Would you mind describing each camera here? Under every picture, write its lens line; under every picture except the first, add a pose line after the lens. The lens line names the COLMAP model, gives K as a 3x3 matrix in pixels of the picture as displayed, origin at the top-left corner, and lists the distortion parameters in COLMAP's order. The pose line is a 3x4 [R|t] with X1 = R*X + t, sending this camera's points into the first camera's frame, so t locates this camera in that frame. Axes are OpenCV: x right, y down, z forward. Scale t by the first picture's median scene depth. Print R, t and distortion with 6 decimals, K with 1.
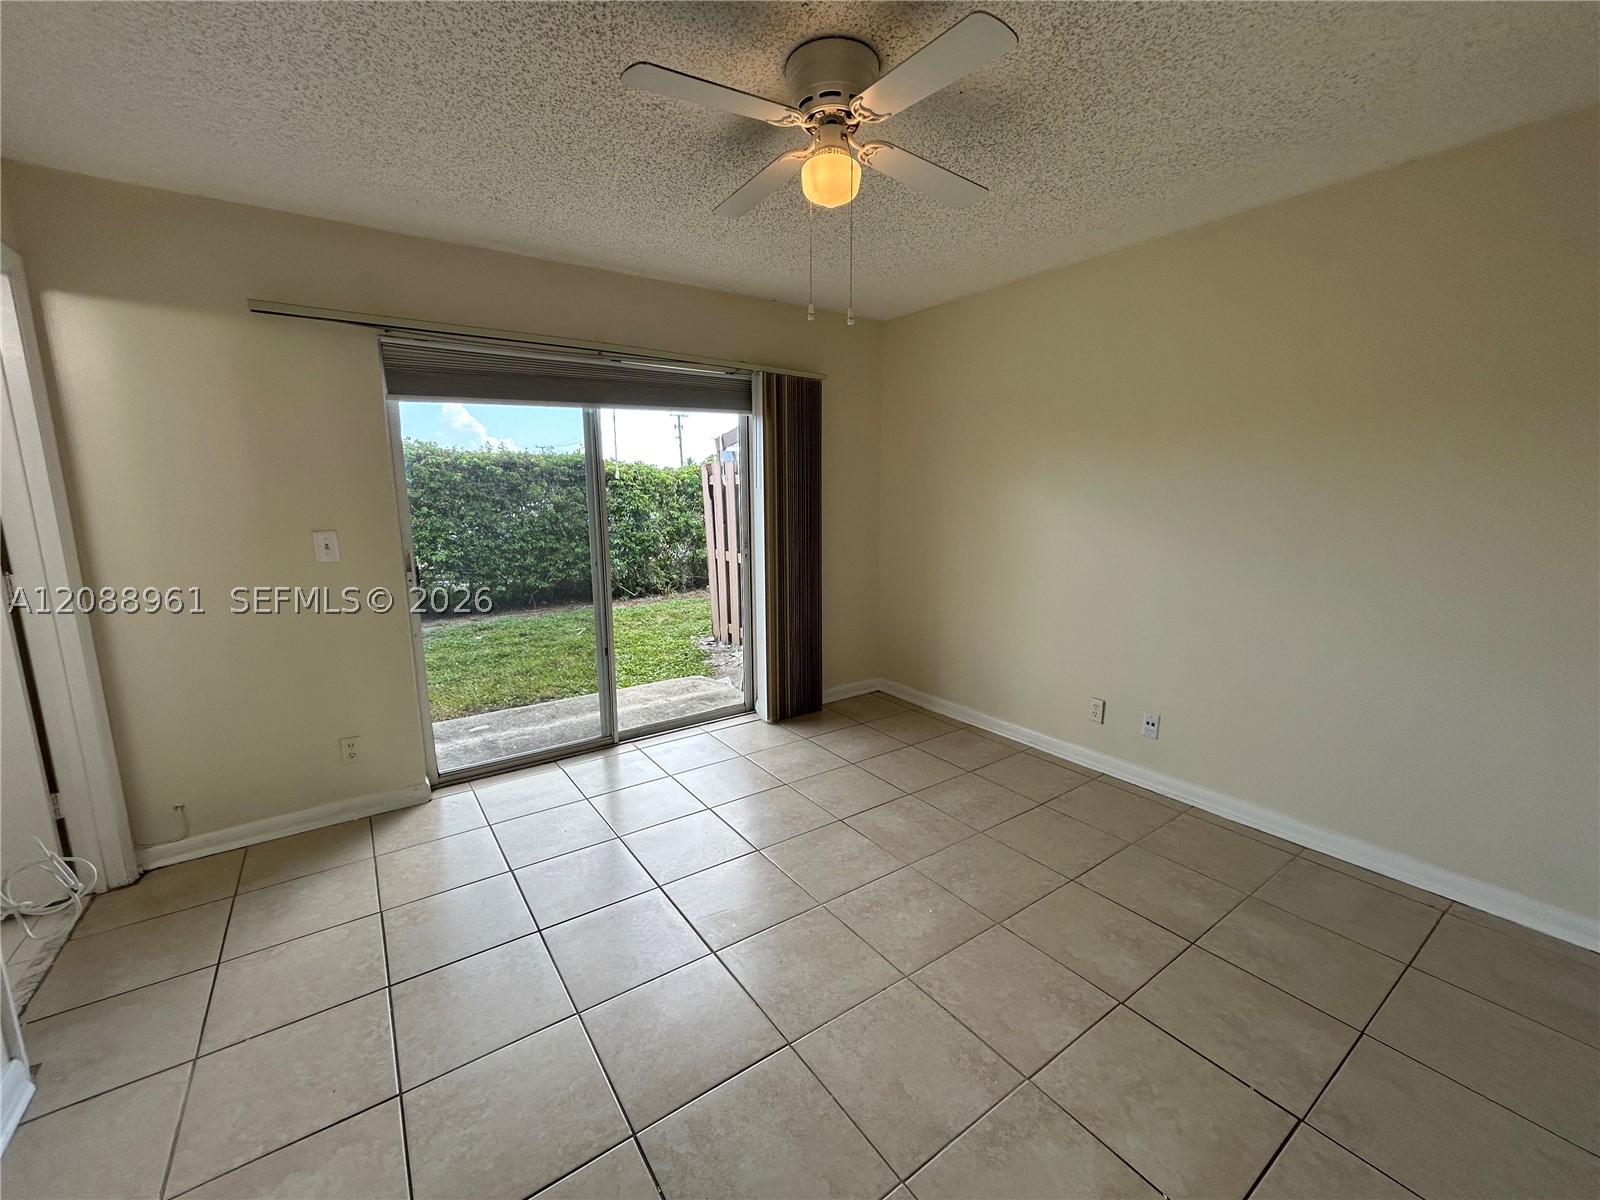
lens RADIAL K [[646.8, 0, 802.4], [0, 646.8, 597.4], [0, 0, 1]] dist [0.000103, -0.000514]
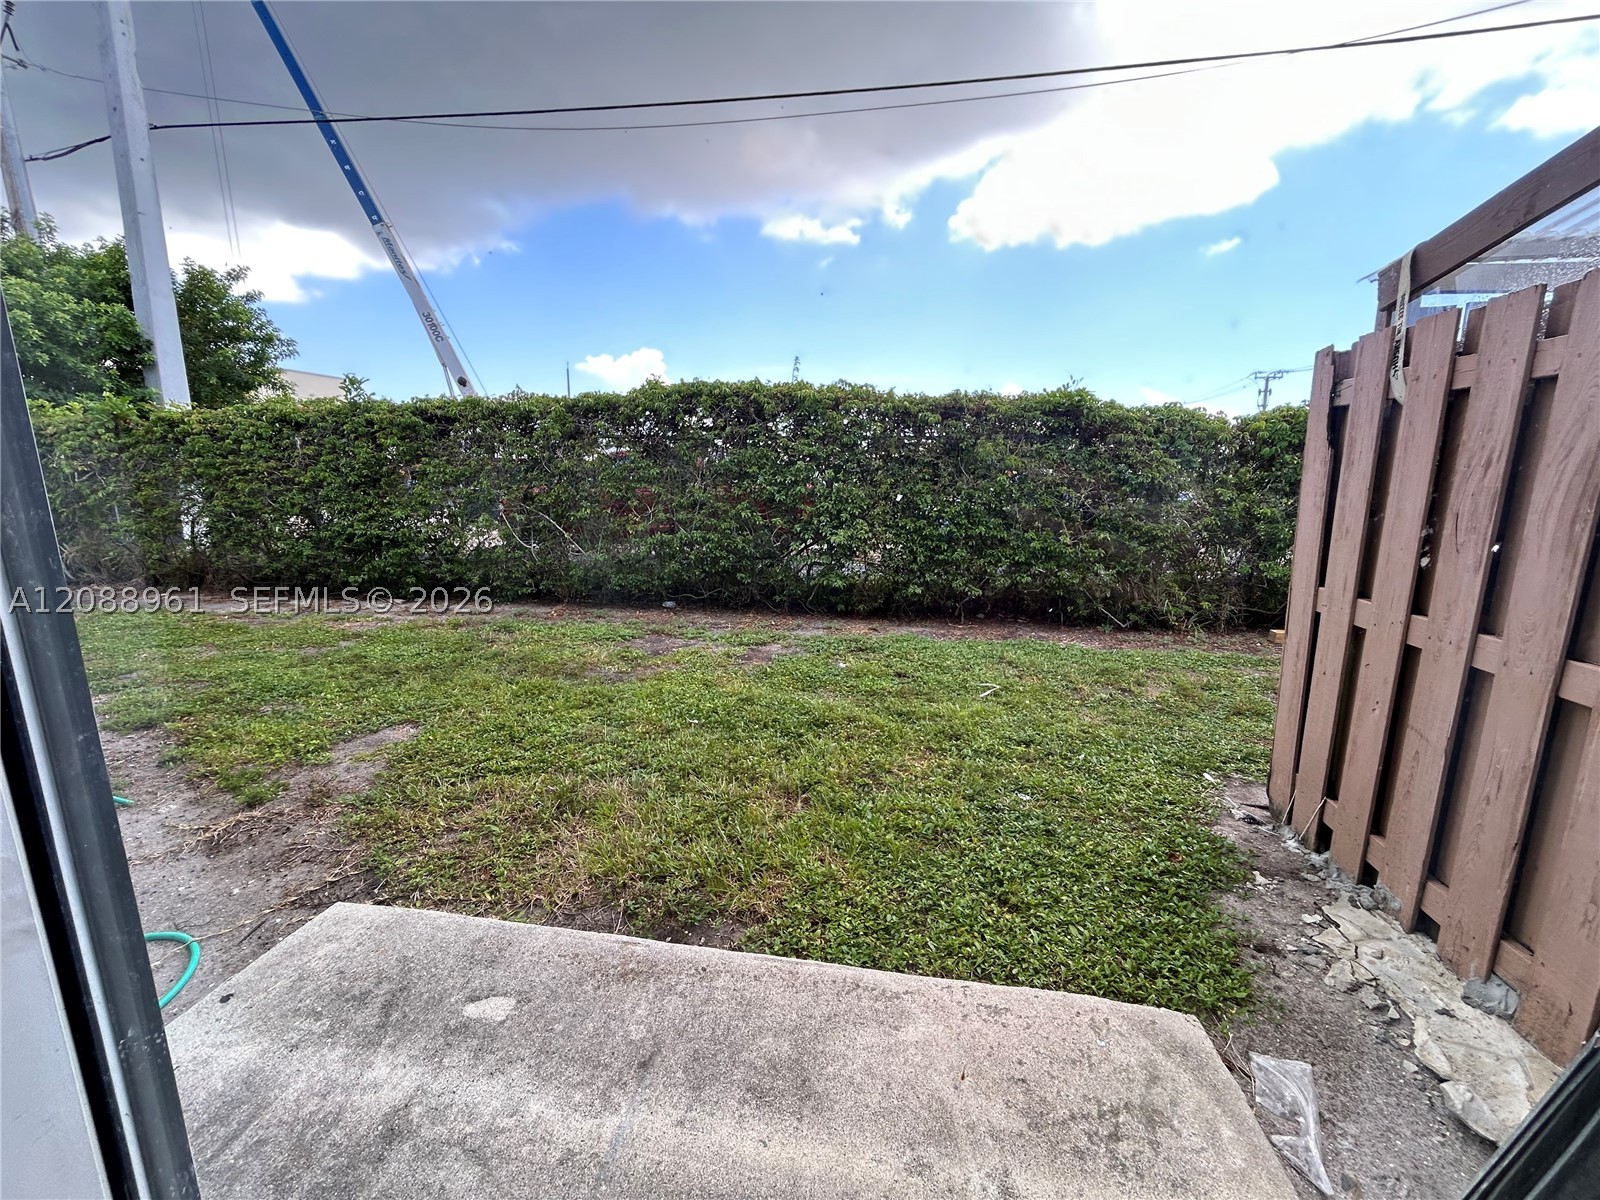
lens RADIAL K [[646.8, 0, 803.6], [0, 646.8, 600.5], [0, 0, 1]] dist [0.000103, -0.000514]
pose [[0.709124, 0.151948, -0.688517, -0.064633], [-0.129983, 0.987939, 0.084154, -0.042719], [0.692999, 0.029820, 0.720321, 0.388811]]
